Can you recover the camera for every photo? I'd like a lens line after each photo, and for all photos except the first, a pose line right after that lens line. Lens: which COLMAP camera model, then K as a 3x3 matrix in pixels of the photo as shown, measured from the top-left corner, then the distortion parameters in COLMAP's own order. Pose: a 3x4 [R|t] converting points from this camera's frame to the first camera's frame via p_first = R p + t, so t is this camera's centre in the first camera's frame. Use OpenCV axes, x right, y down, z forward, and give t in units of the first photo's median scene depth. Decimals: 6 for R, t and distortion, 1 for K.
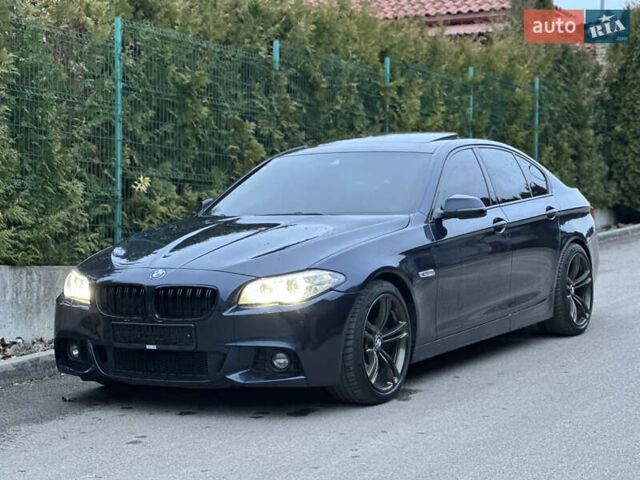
lens RADIAL K [[1411.6, 0, 325.5], [0, 1411.6, 238.8], [0, 0, 1]] dist [0.233855, 0.000000]
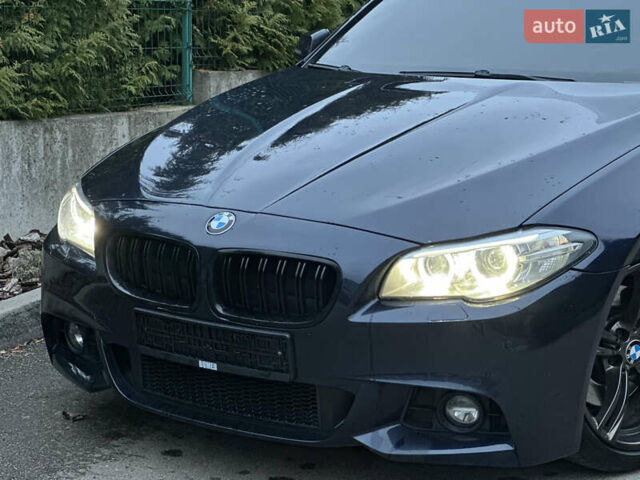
lens RADIAL K [[1411.6, 0, 323.4], [0, 1411.6, 225.9], [0, 0, 1]] dist [0.233855, 0.000000]
pose [[0.996817, 0.018276, -0.077601, -0.026940], [-0.005188, 0.986178, 0.165611, -0.037332], [0.079555, -0.164681, 0.983133, 0.321783]]
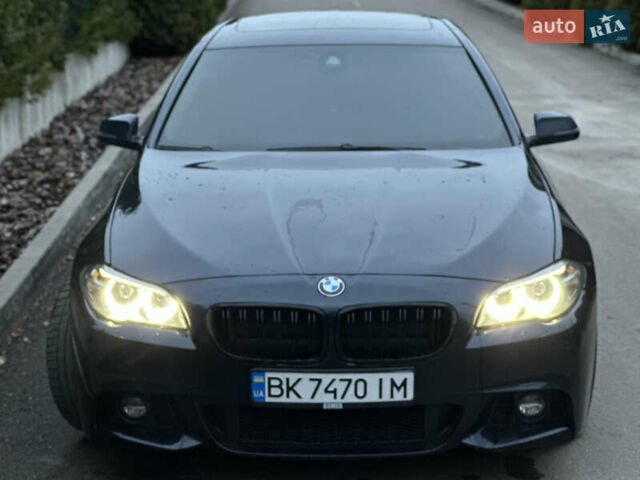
lens RADIAL K [[1411.6, 0, 310.5], [0, 1411.6, 257.8], [0, 0, 1]] dist [0.233855, 0.000000]
pose [[0.878522, -0.088023, 0.469521, -0.263458], [0.014319, 0.987288, 0.158298, -0.053785], [-0.477486, -0.132345, 0.868615, 0.303675]]
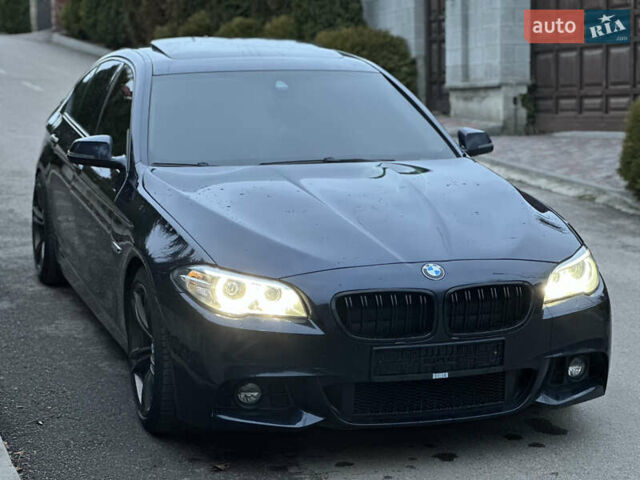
lens RADIAL K [[1411.6, 0, 319.8], [0, 1411.6, 243.2], [0, 0, 1]] dist [0.233855, 0.000000]
pose [[0.672123, -0.097696, 0.733966, -0.427177], [0.014752, 0.992827, 0.118642, -0.046539], [-0.740293, -0.068914, 0.668743, 0.367304]]
